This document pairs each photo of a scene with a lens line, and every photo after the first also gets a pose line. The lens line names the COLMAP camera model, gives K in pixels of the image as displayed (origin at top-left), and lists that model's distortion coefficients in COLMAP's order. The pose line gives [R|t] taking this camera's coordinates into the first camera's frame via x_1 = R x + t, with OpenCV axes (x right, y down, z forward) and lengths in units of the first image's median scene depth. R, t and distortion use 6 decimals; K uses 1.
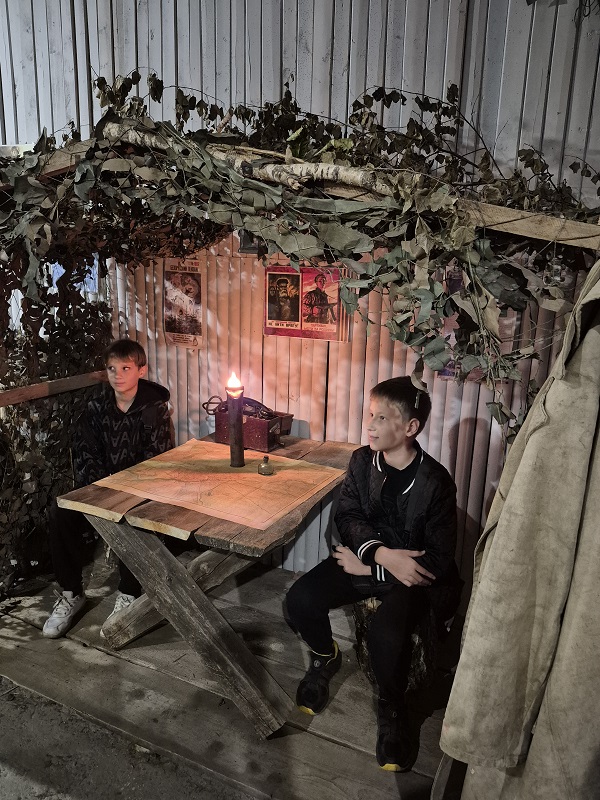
lens RADIAL K [[600.4, 0, 300.0], [0, 600.4, 400.0], [0, 0, 1]] dist [0.073499, -0.103581]
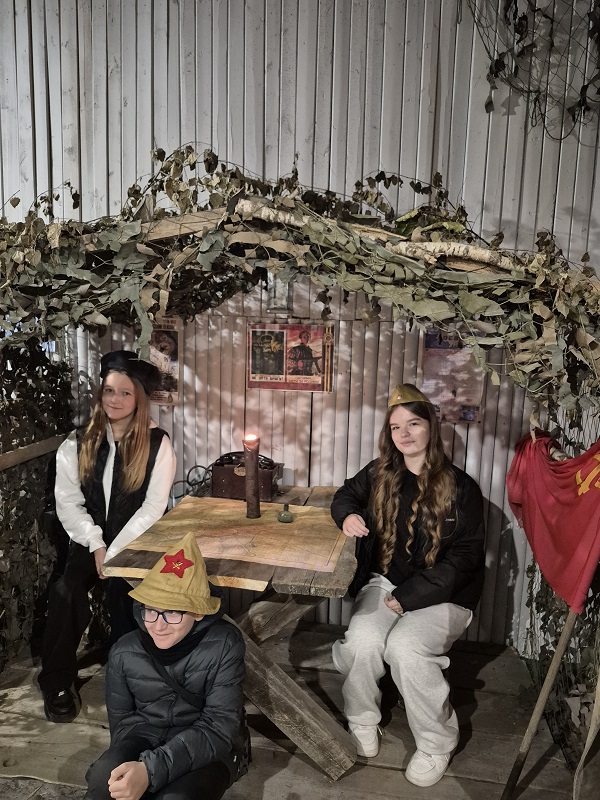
lens RADIAL K [[600.4, 0, 300.0], [0, 600.4, 400.0], [0, 0, 1]] dist [0.073499, -0.103581]
pose [[0.960647, -0.044826, 0.274133, -0.296729], [0.067559, 0.994963, -0.074054, -0.006854], [-0.269432, 0.089660, 0.958836, -0.018441]]
